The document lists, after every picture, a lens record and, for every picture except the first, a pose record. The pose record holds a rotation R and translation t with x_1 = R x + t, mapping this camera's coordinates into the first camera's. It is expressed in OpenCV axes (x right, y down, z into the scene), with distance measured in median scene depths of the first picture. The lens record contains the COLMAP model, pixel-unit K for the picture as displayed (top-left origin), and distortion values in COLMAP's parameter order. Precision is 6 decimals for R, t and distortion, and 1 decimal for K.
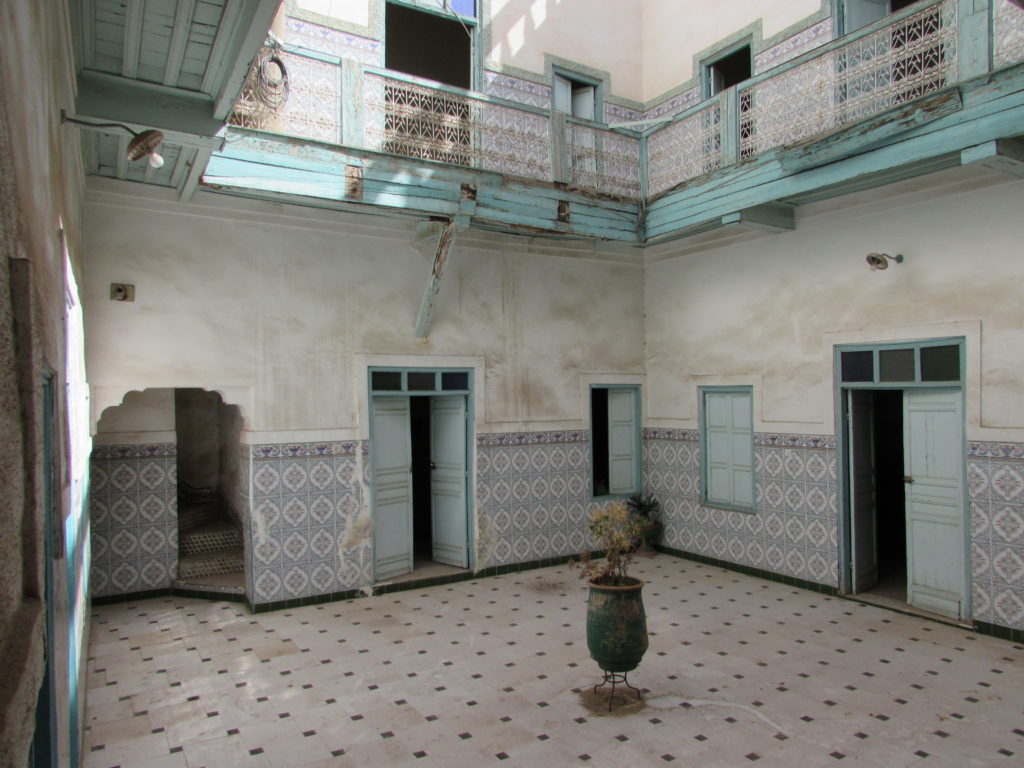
lens RADIAL K [[719.1, 0, 515.9], [0, 719.1, 385.6], [0, 0, 1]] dist [-0.026725, 0.006726]
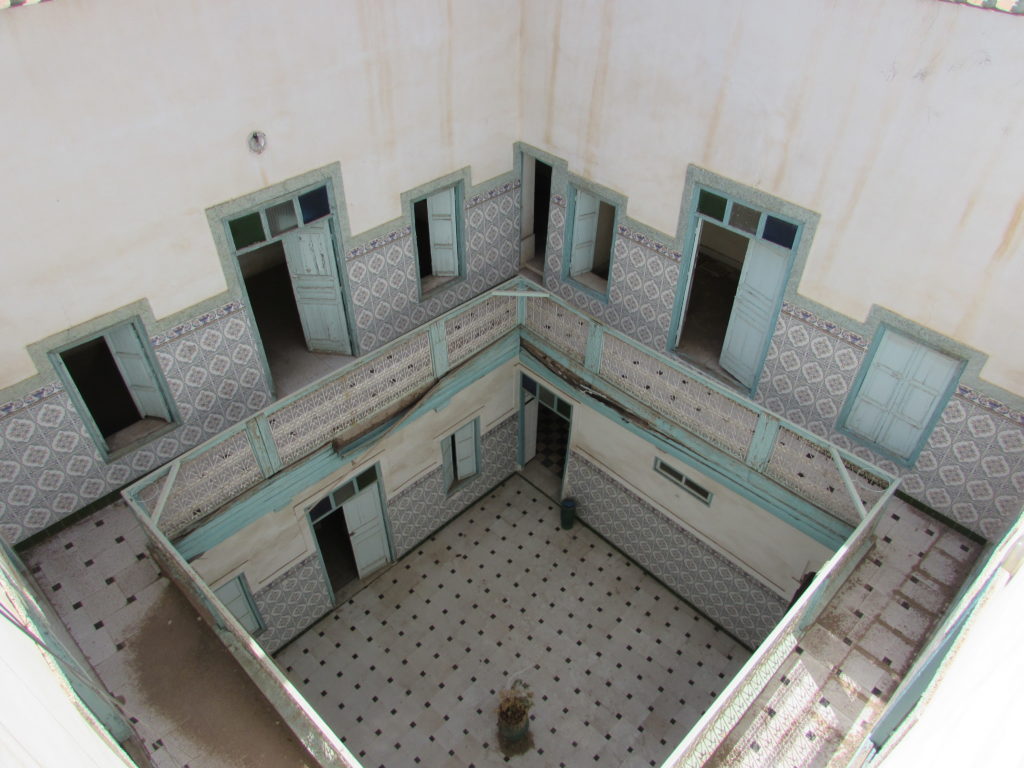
lens RADIAL K [[719.1, 0, 513.4], [0, 719.1, 383.2], [0, 0, 1]] dist [-0.026725, 0.006726]
pose [[-0.237218, -0.632432, 0.737399, -0.703462], [-0.015606, 0.761448, 0.648038, -1.605493], [-0.971331, 0.142219, -0.190499, 1.213102]]
